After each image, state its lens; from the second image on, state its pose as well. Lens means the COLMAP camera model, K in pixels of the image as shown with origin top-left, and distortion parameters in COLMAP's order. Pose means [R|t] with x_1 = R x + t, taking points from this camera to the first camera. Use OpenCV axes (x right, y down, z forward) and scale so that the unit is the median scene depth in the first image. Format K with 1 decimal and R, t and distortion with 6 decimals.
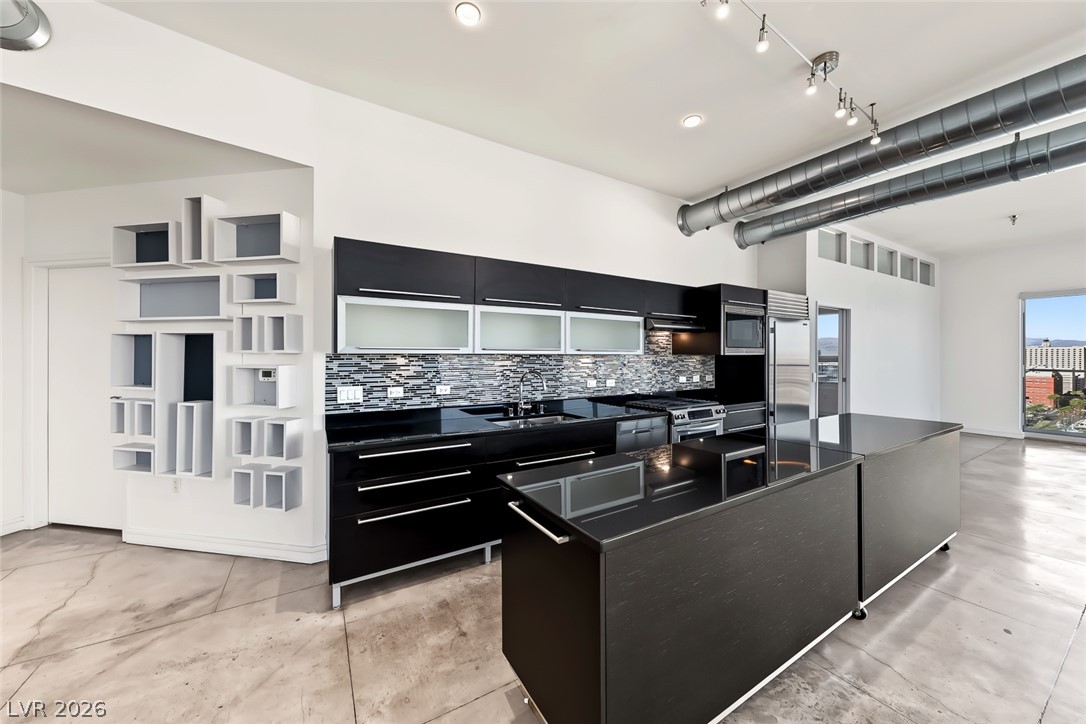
lens RADIAL K [[384.8, 0, 542.9], [0, 384.8, 356.4], [0, 0, 1]] dist [-0.001949, -0.000294]
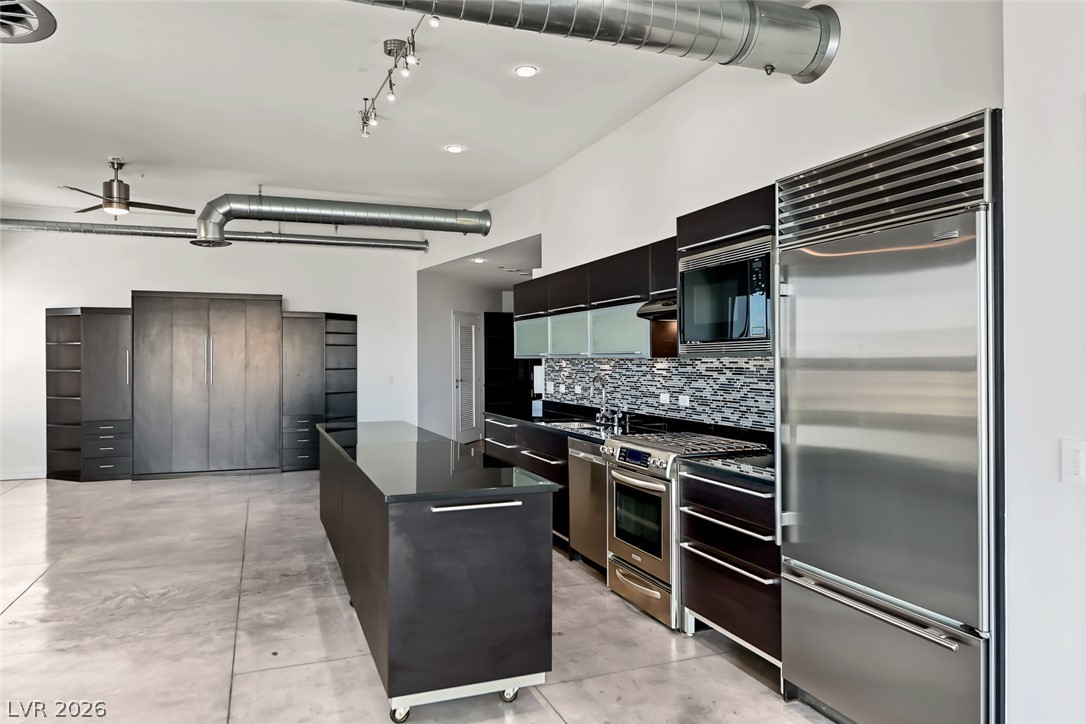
lens RADIAL K [[713.2, 0, 541.0], [0, 713.2, 360.8], [0, 0, 1]] dist [0.037884, -0.048554]
pose [[-0.166056, 0.003855, -0.986109, 1.909519], [0.005288, 0.999981, 0.003019, -0.004939], [0.986102, -0.004713, -0.166073, 1.303727]]
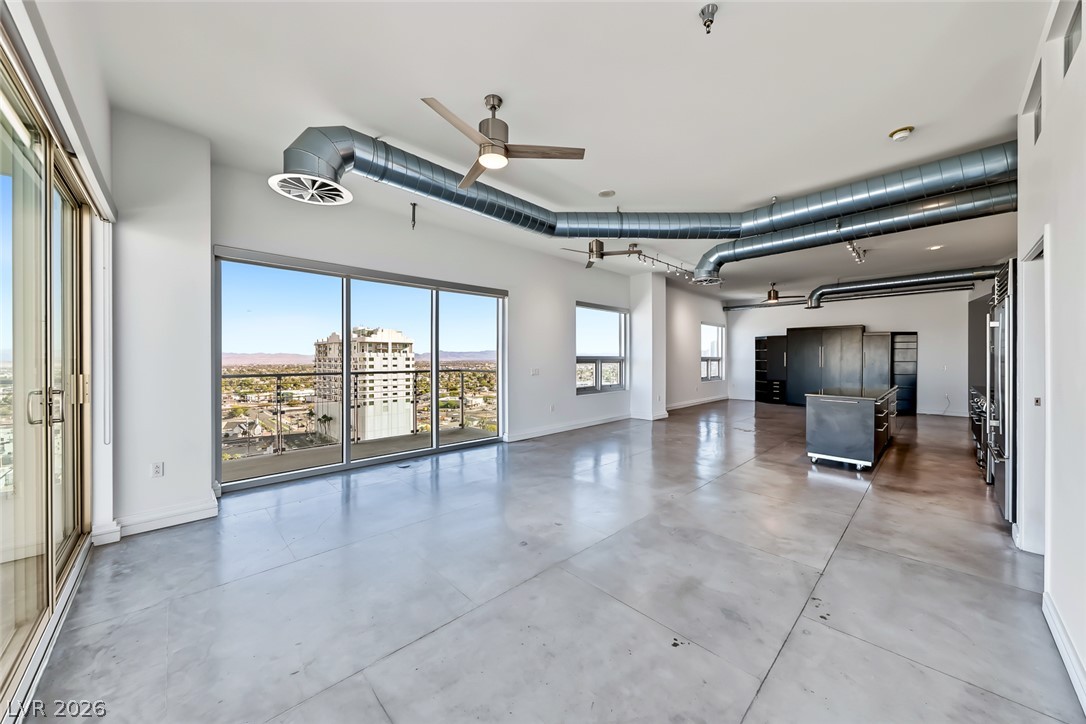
lens RADIAL K [[377.2, 0, 536.5], [0, 377.2, 359.4], [0, 0, 1]] dist [0.000898, 0.000061]
pose [[-0.976876, 0.000135, -0.213805, 2.566470], [-0.000432, 0.999997, 0.002609, 0.012153], [0.213804, 0.002641, -0.976873, 2.336149]]
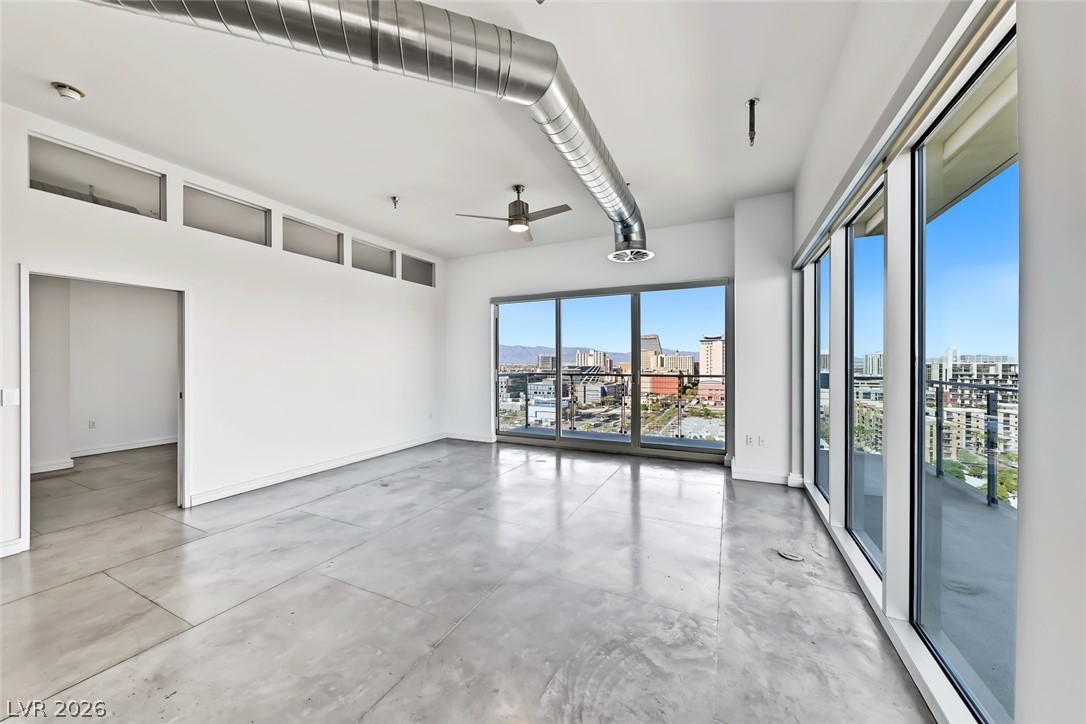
lens RADIAL K [[388.1, 0, 542.8], [0, 388.1, 362.2], [0, 0, 1]] dist [-0.000771, -0.000047]
pose [[0.834798, -0.004455, 0.550538, 1.756515], [0.004720, 0.999988, 0.000935, 0.013533], [-0.550536, 0.001818, 0.834809, 0.163452]]
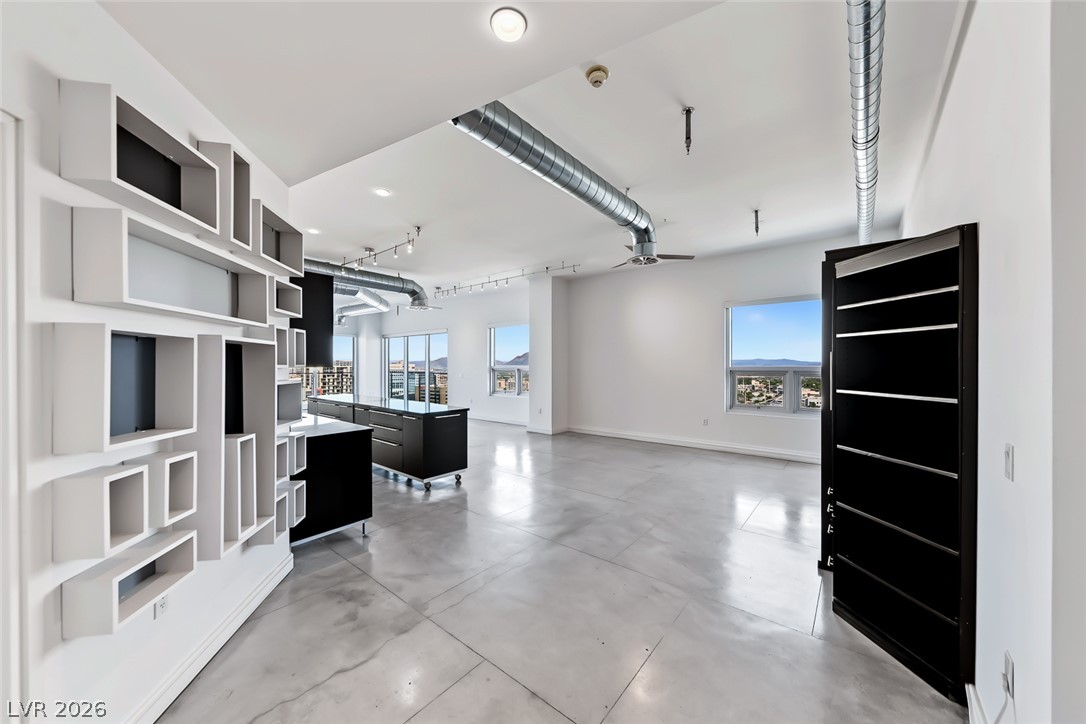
lens RADIAL K [[388.2, 0, 535.6], [0, 388.2, 365.7], [0, 0, 1]] dist [-0.000369, -0.000072]
pose [[-0.327265, -0.004363, 0.944922, -1.617633], [-0.002341, 0.999990, 0.003807, -0.015271], [-0.944930, -0.000967, -0.327272, 0.640536]]
